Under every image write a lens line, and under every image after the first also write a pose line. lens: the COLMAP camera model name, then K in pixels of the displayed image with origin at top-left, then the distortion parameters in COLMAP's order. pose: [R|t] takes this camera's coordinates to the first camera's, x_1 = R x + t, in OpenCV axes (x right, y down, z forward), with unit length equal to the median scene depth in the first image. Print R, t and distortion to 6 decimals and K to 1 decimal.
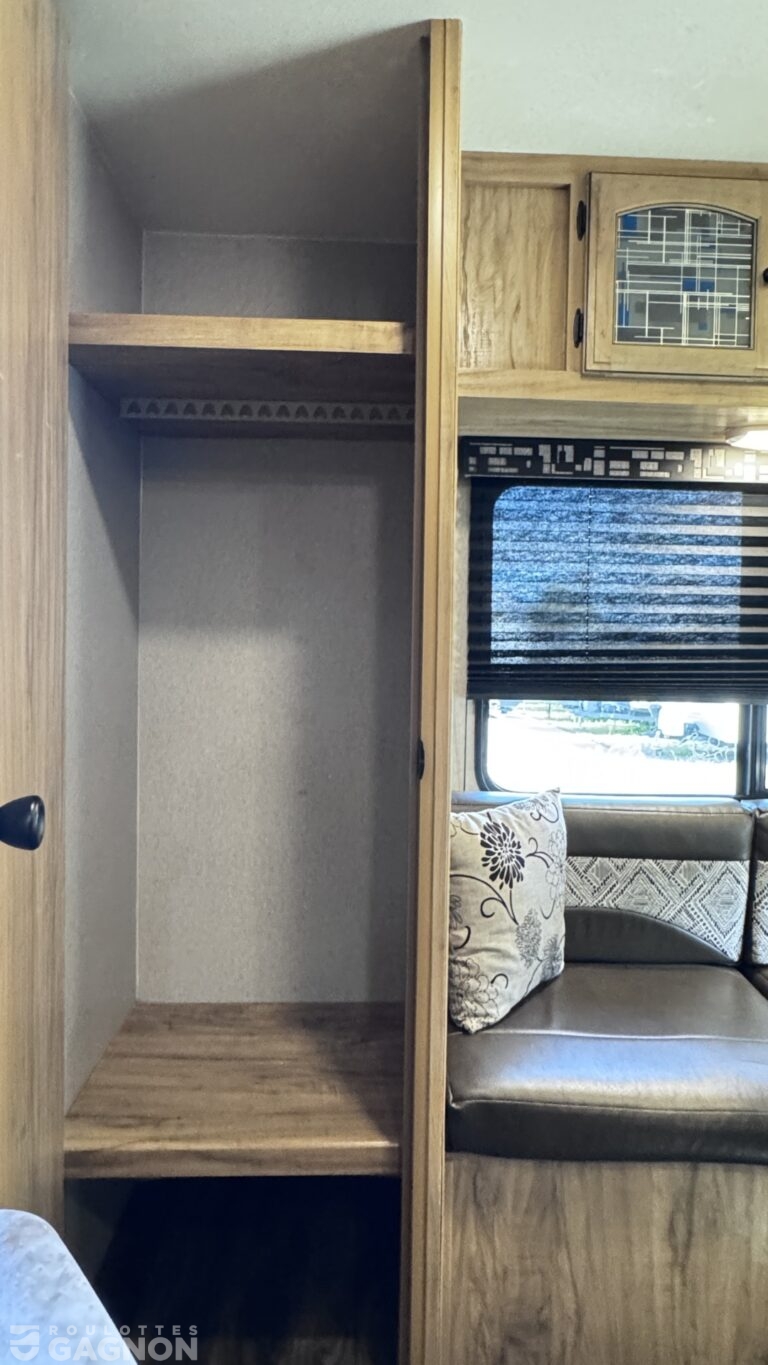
lens RADIAL K [[829.4, 0, 386.6], [0, 829.4, 670.7], [0, 0, 1]] dist [0.001422, 0.002160]
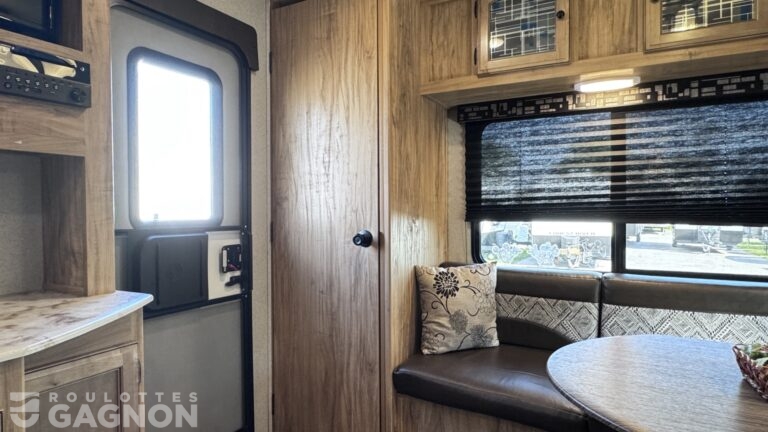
lens RADIAL K [[466.7, 0, 380.7], [0, 466.7, 217.3], [0, 0, 1]] dist [0.001422, 0.002160]
pose [[0.855992, -0.013777, -0.516806, 0.586949], [0.006353, 0.999850, -0.016130, 0.044324], [0.516951, 0.010524, 0.855951, -0.205620]]
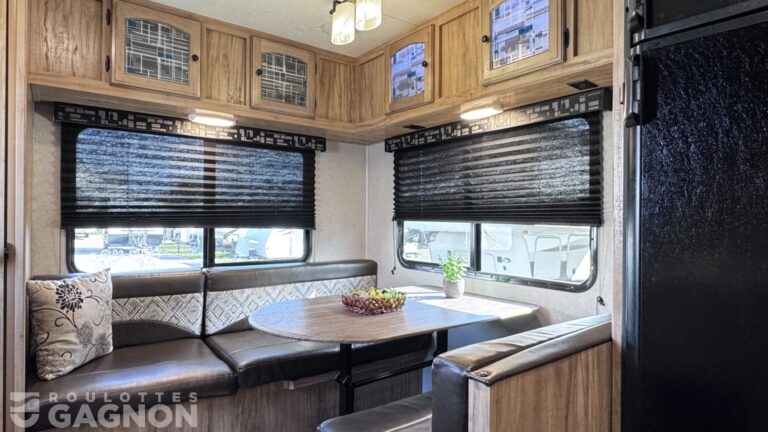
lens RADIAL K [[436.2, 0, 381.5], [0, 436.2, 216.9], [0, 0, 1]] dist [-0.015449, 0.009385]
pose [[0.816289, -0.009922, 0.577559, 0.133944], [0.021317, 0.999689, -0.012954, 0.036846], [-0.577250, 0.022886, 0.816247, -0.355760]]
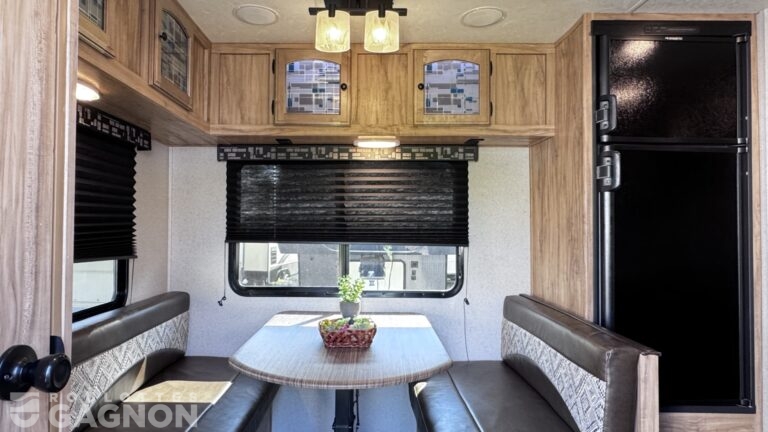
lens RADIAL K [[466.4, 0, 363.5], [0, 466.4, 219.5], [0, 0, 1]] dist [-0.003485, -0.000702]
pose [[0.045606, 0.000554, 0.998959, -0.339997], [0.017779, 0.999841, -0.001366, -0.030838], [-0.998801, 0.017823, 0.045589, 0.434605]]
